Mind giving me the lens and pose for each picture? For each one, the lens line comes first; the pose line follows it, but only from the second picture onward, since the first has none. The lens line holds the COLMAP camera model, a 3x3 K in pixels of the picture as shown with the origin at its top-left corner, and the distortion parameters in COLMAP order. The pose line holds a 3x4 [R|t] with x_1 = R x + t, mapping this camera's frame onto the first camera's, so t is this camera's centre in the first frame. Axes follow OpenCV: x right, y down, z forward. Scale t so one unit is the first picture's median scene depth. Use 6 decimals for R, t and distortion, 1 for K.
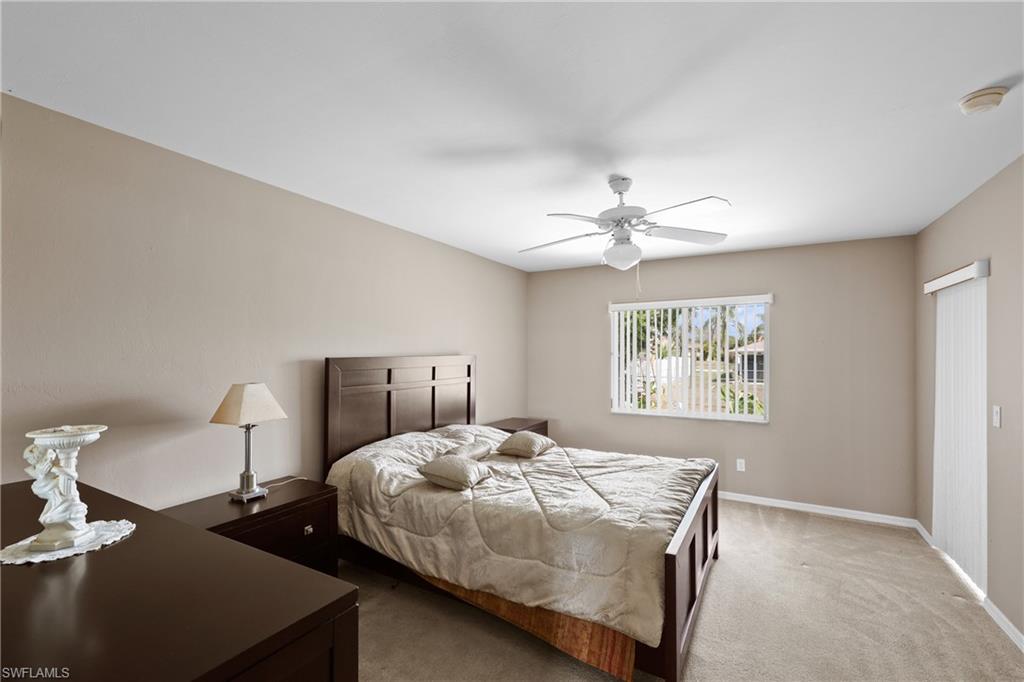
lens RADIAL K [[432.2, 0, 480.0], [0, 432.2, 353.2], [0, 0, 1]] dist [-0.001856, 0.000506]
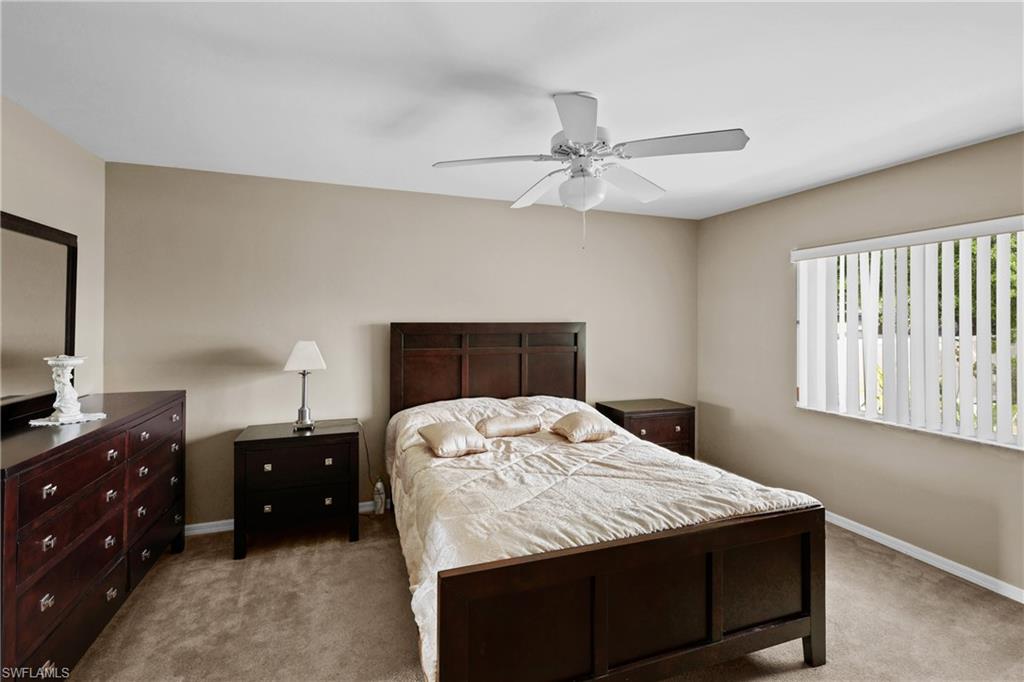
lens RADIAL K [[432.2, 0, 484.2], [0, 432.2, 315.3], [0, 0, 1]] dist [-0.001856, 0.000506]
pose [[0.780325, -0.001410, -0.625372, 0.619968], [-0.006781, 0.999920, -0.010716, 0.001798], [0.625337, 0.012603, 0.780253, 0.269014]]
